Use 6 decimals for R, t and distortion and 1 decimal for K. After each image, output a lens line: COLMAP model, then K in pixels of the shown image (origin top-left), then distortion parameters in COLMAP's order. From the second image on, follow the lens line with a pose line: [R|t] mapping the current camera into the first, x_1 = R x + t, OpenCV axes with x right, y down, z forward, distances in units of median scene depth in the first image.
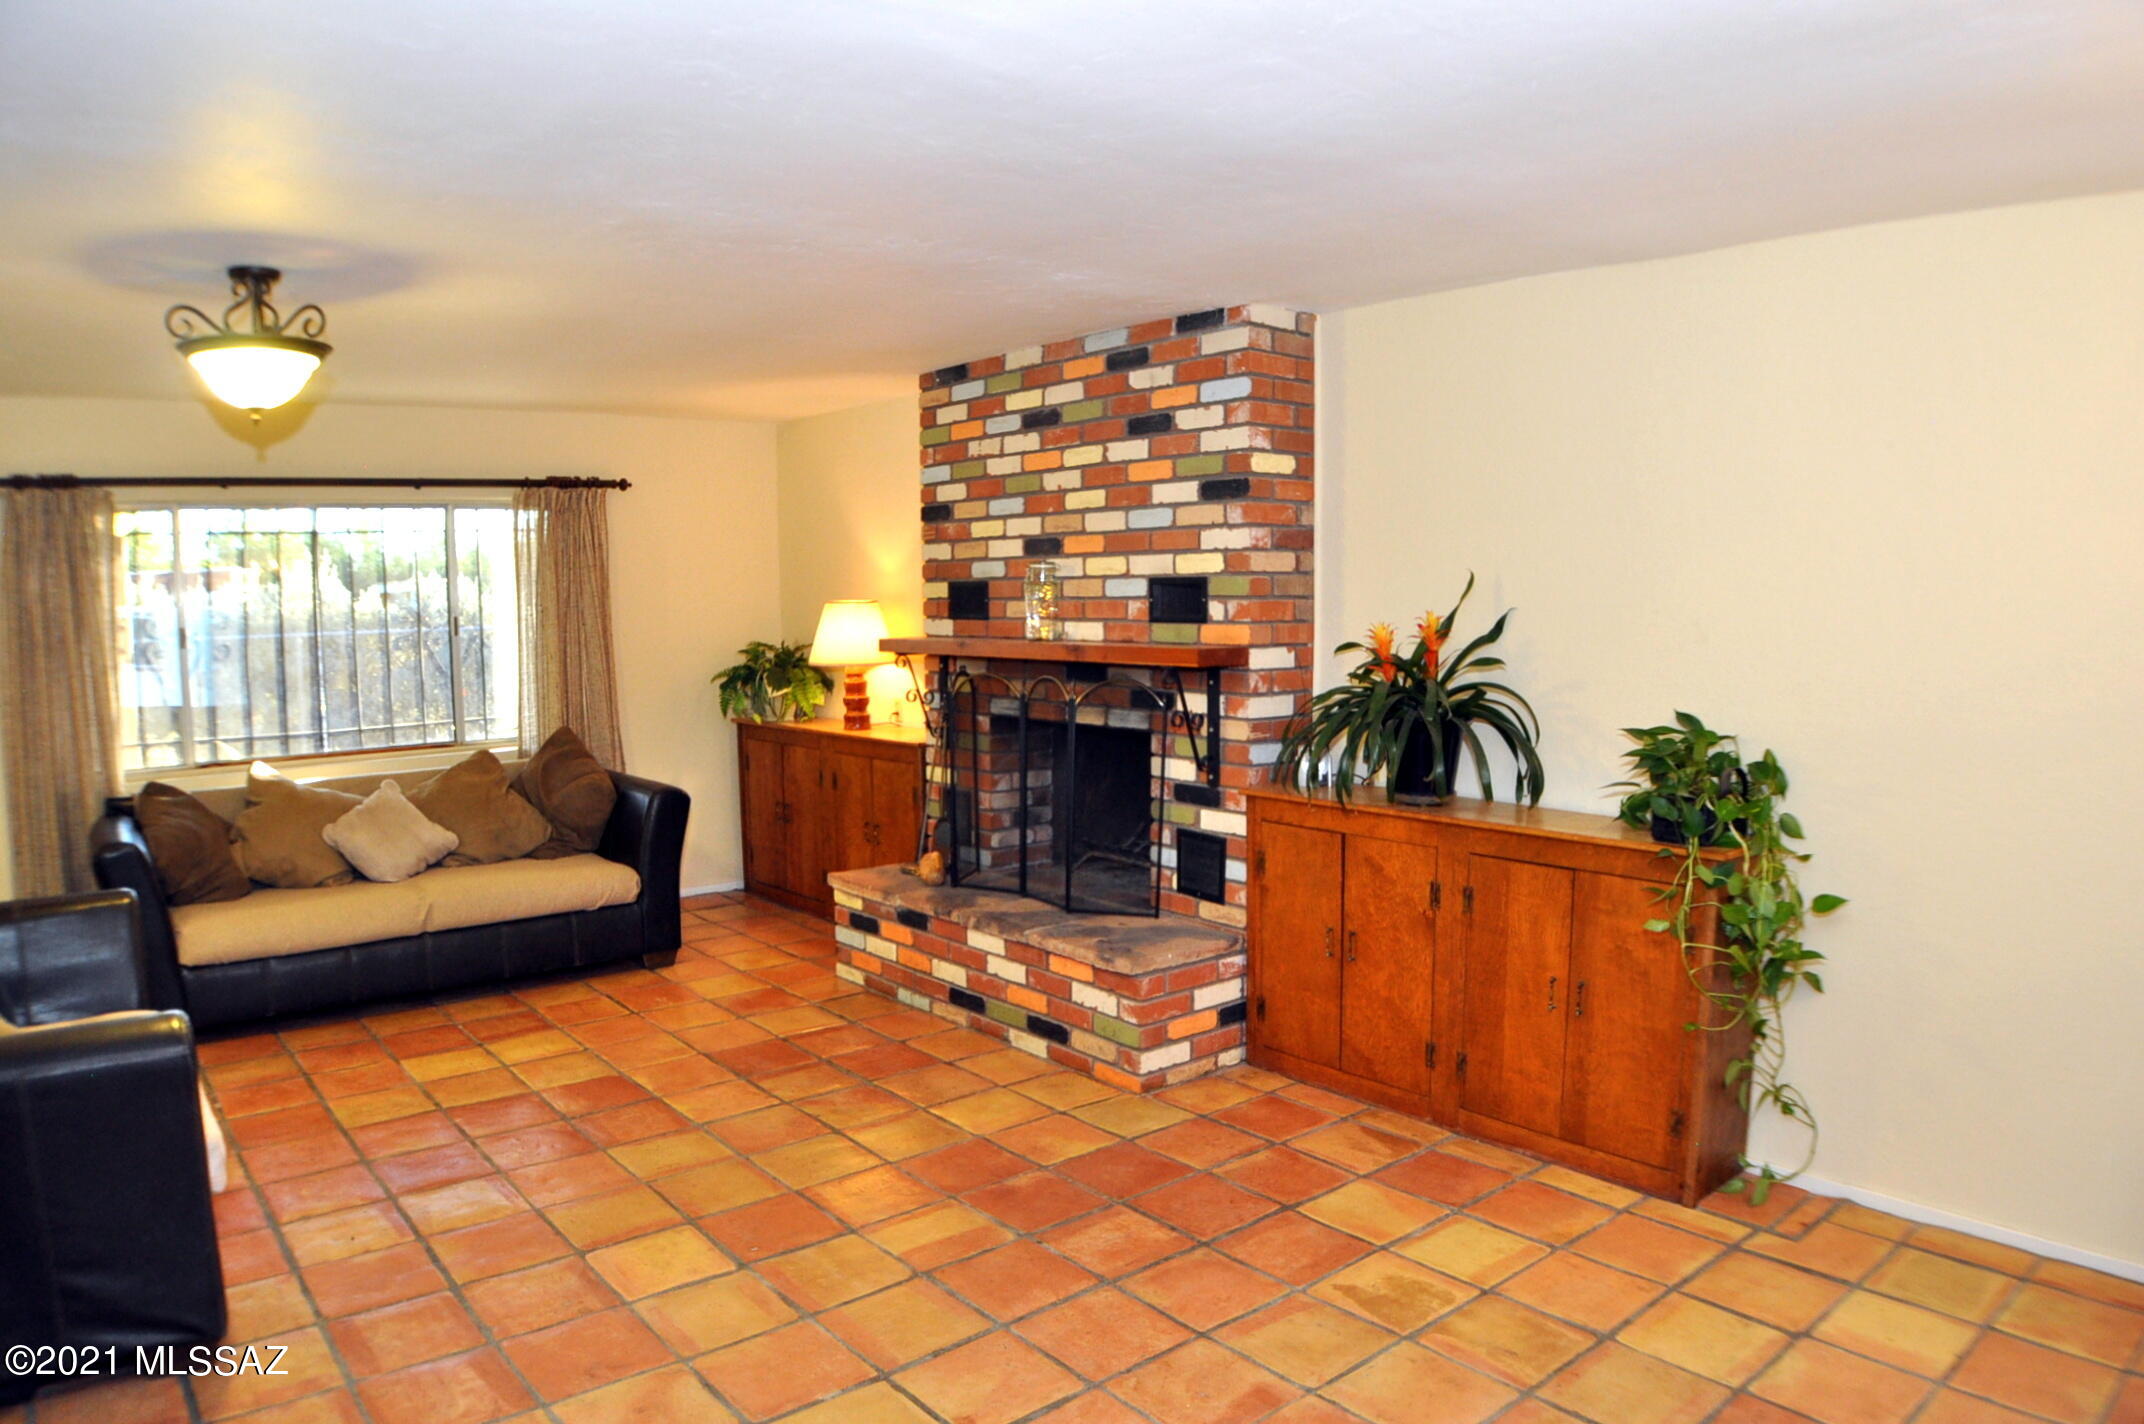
lens RADIAL K [[1441.2, 0, 1023.2], [0, 1441.2, 728.1], [0, 0, 1]] dist [-0.161933, 0.013044]
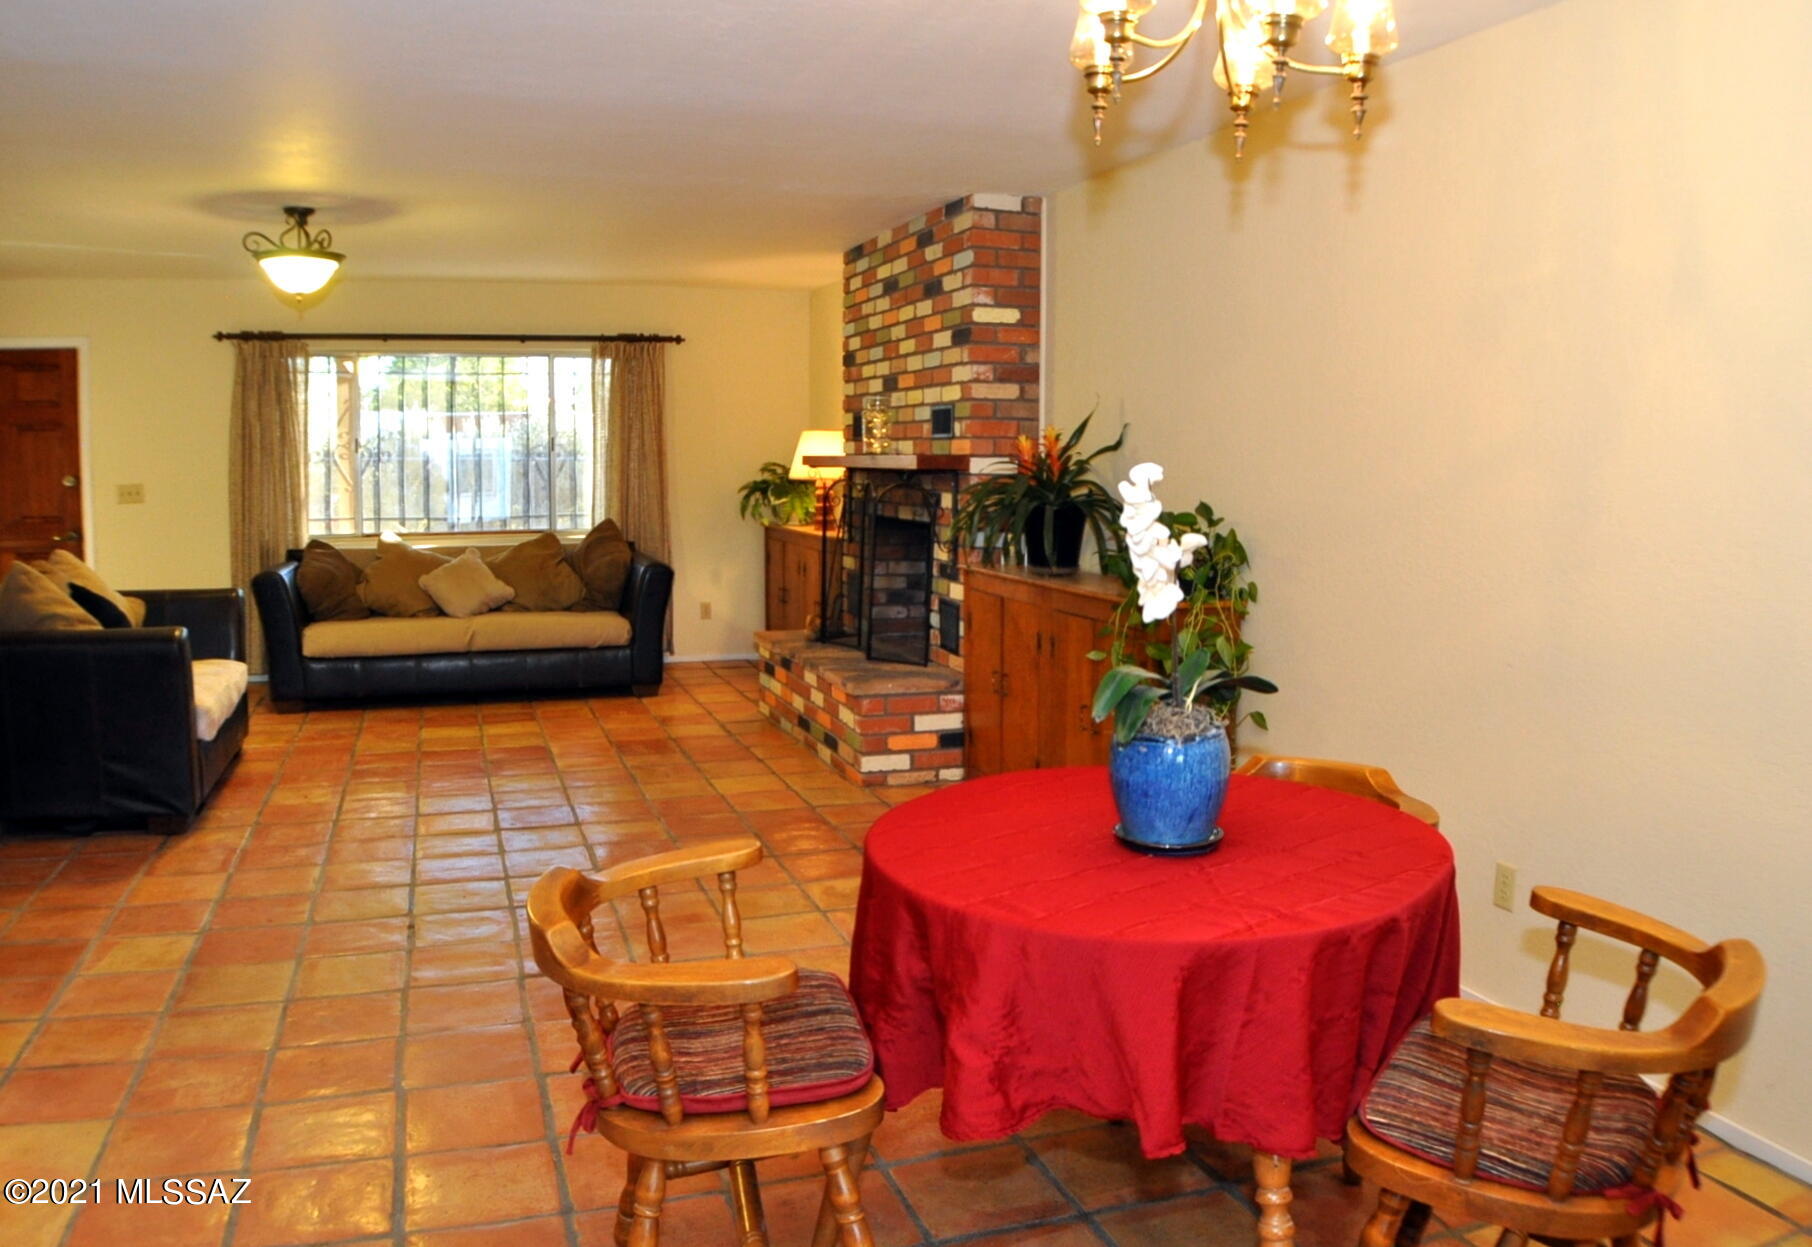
lens RADIAL K [[1467.1, 0, 863.7], [0, 1467.1, 546.8], [0, 0, 1]] dist [-0.142431, -0.008586]
pose [[0.927058, 0.038326, -0.372954, 0.498066], [-0.050453, 0.998466, -0.022807, 0.053615], [0.371508, 0.039960, 0.927569, -0.235850]]
